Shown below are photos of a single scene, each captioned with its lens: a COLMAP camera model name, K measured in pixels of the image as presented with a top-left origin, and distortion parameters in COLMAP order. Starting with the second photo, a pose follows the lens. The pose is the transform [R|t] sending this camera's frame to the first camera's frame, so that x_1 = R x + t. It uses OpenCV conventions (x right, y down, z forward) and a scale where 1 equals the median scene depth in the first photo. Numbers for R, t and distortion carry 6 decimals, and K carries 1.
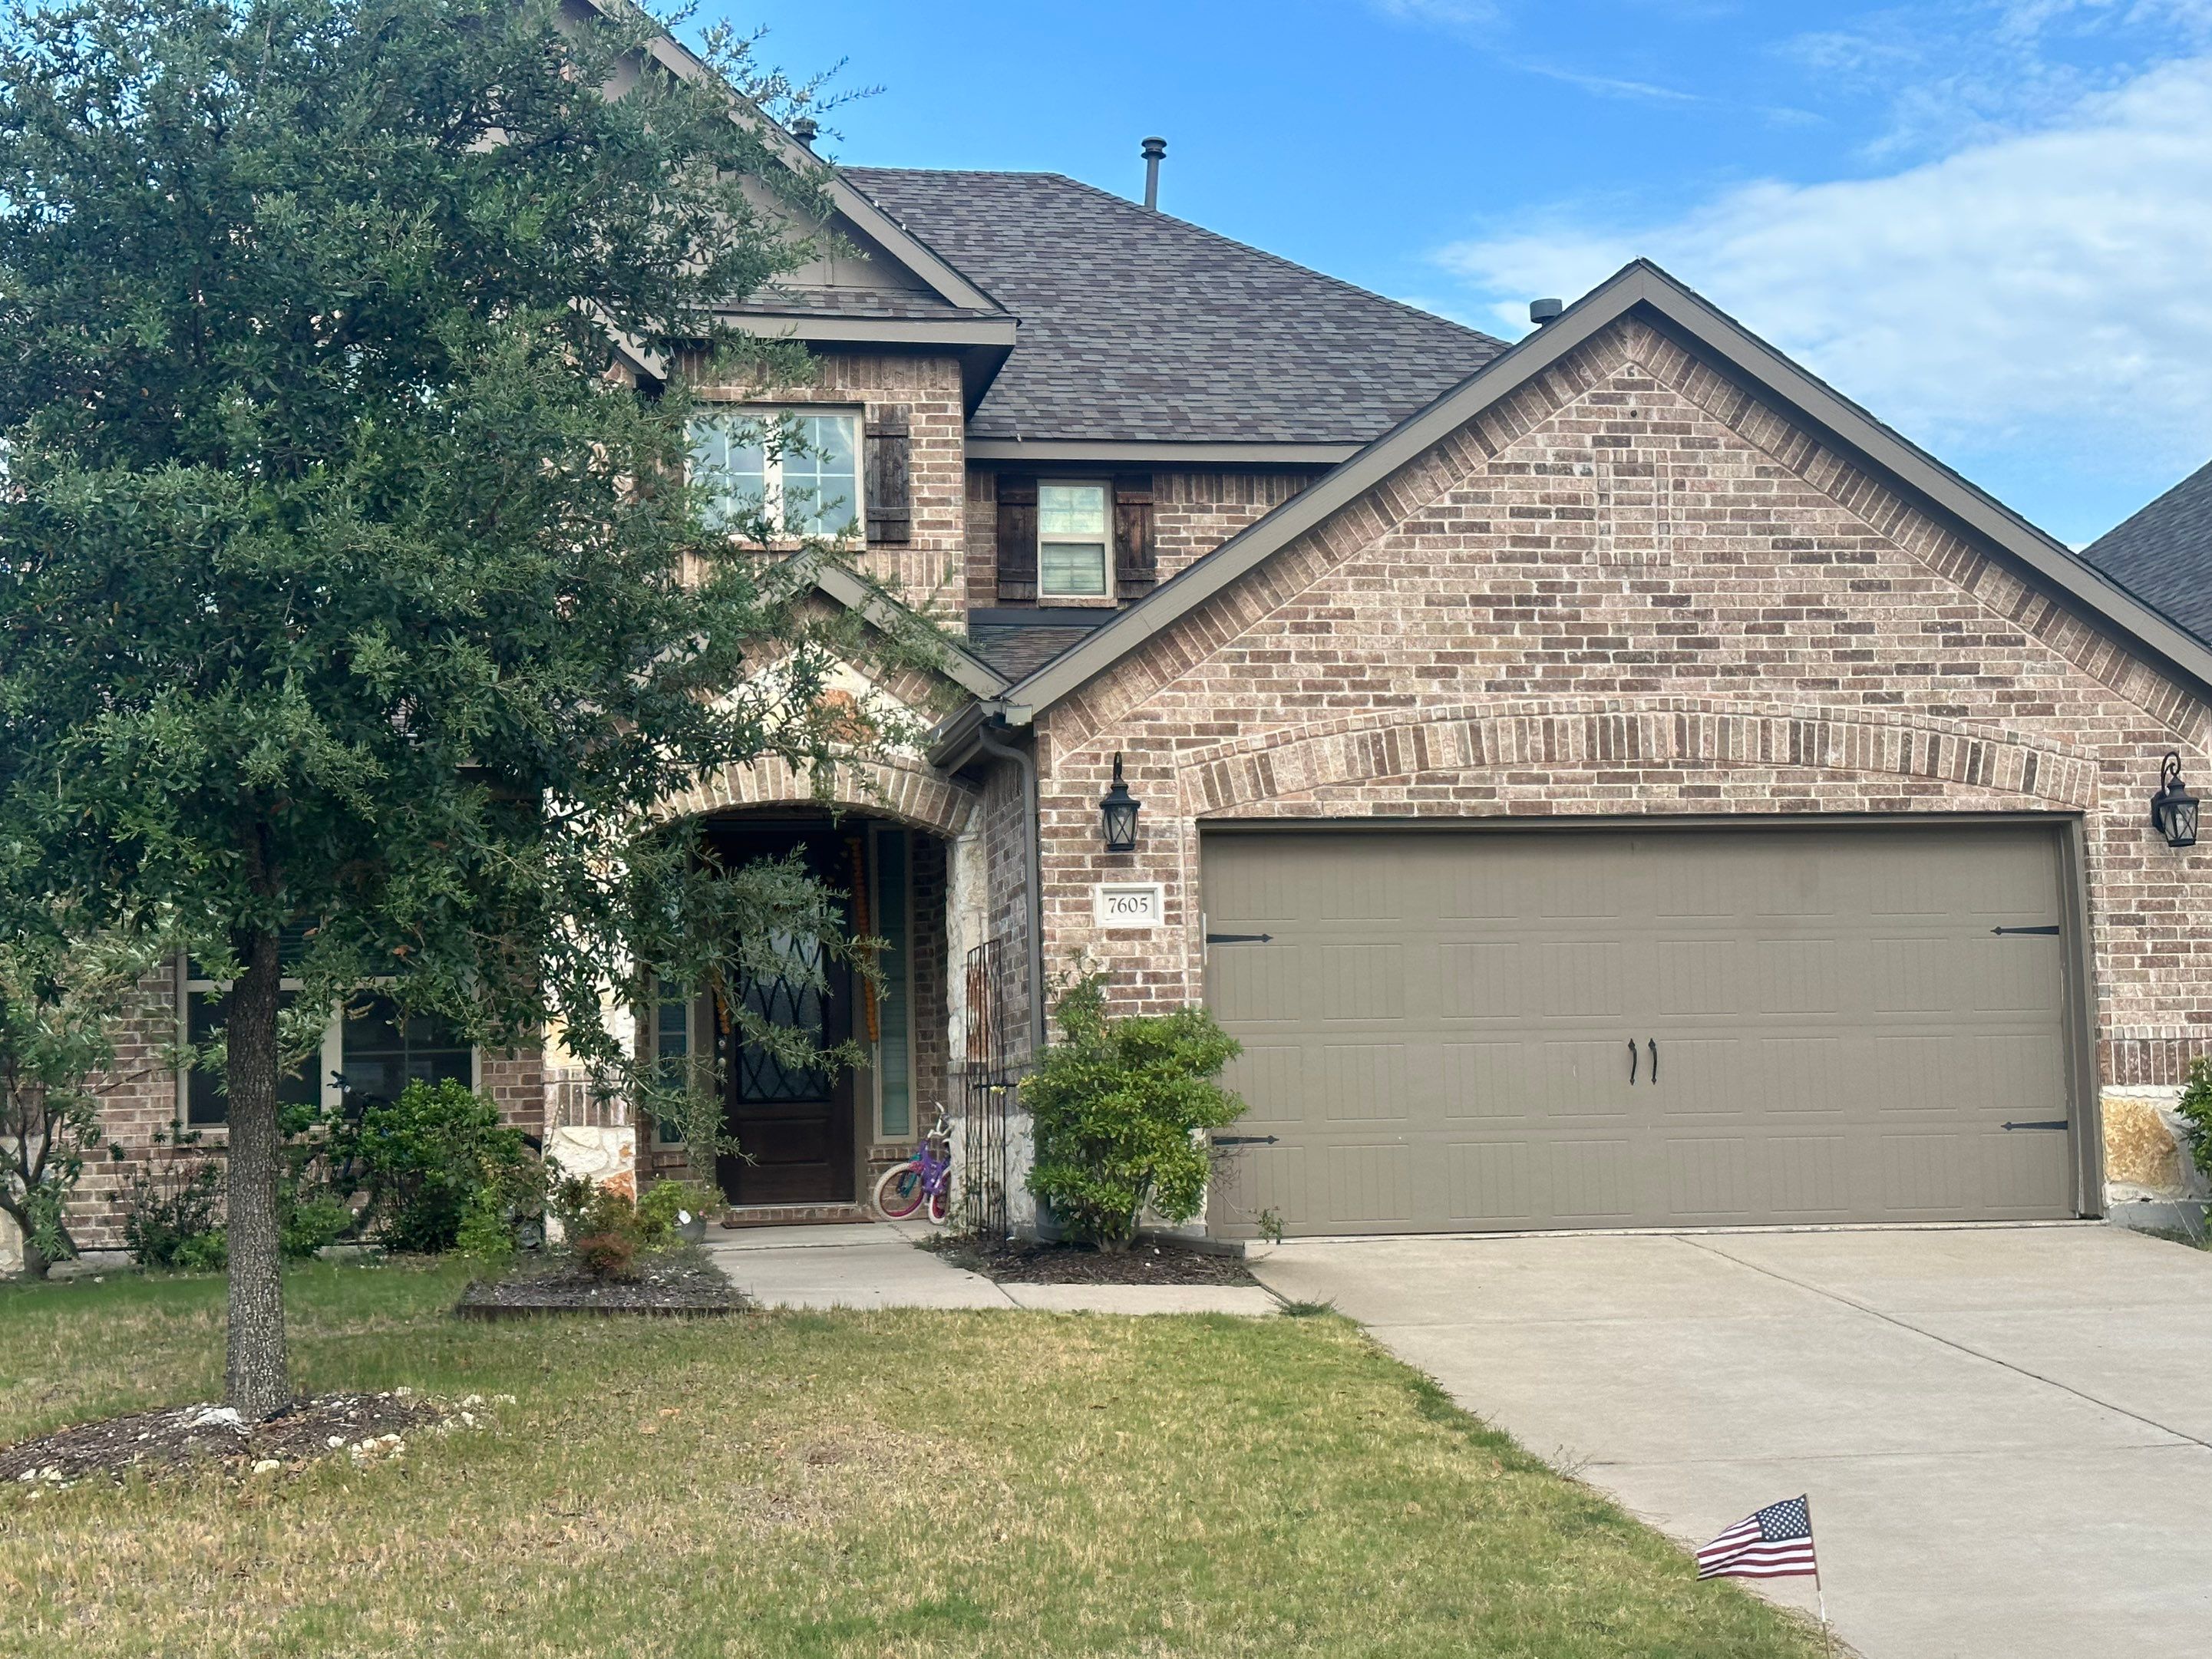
lens RADIAL K [[3110.1, 0, 1103.2], [0, 3110.1, 750.0], [0, 0, 1]] dist [0.199792, -0.445590]
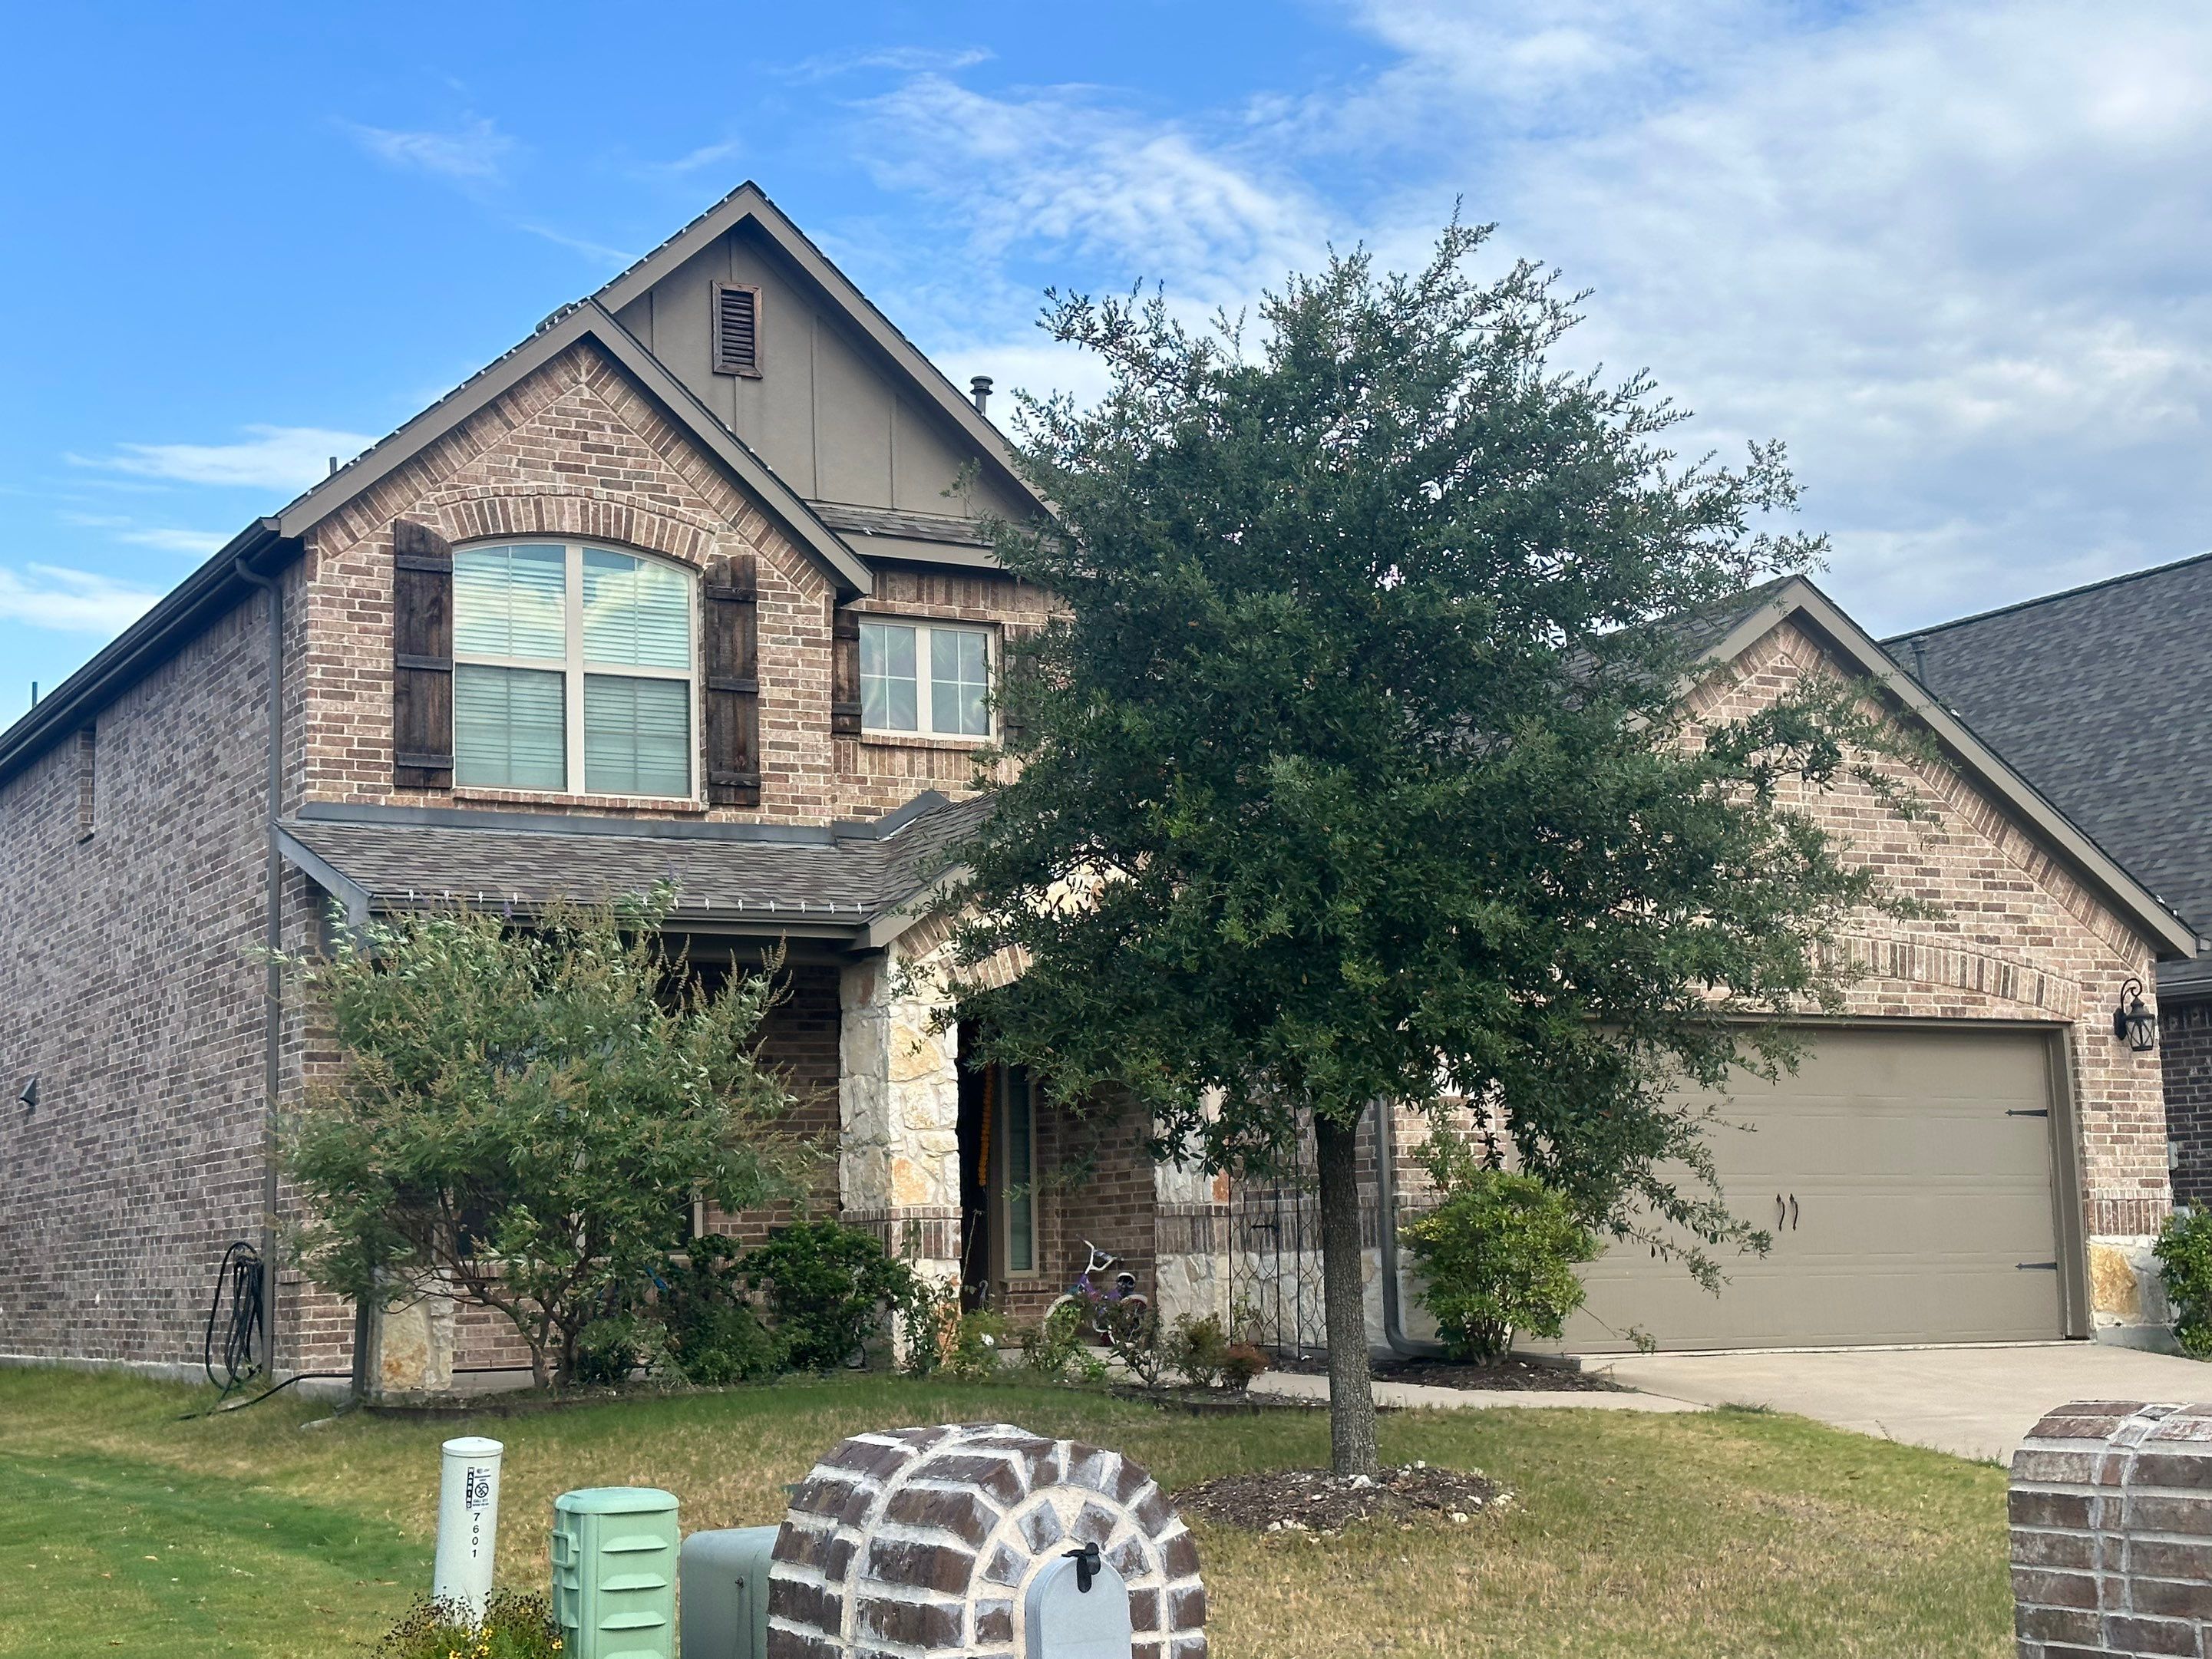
lens RADIAL K [[3109.1, 0, 1062.9], [0, 3109.1, 711.5], [0, 0, 1]] dist [0.268452, -0.710772]
pose [[0.943345, 0.060159, 0.326314, -0.516583], [-0.040365, 0.996929, -0.067102, -0.003386], [-0.329349, 0.050128, 0.942877, -0.100729]]
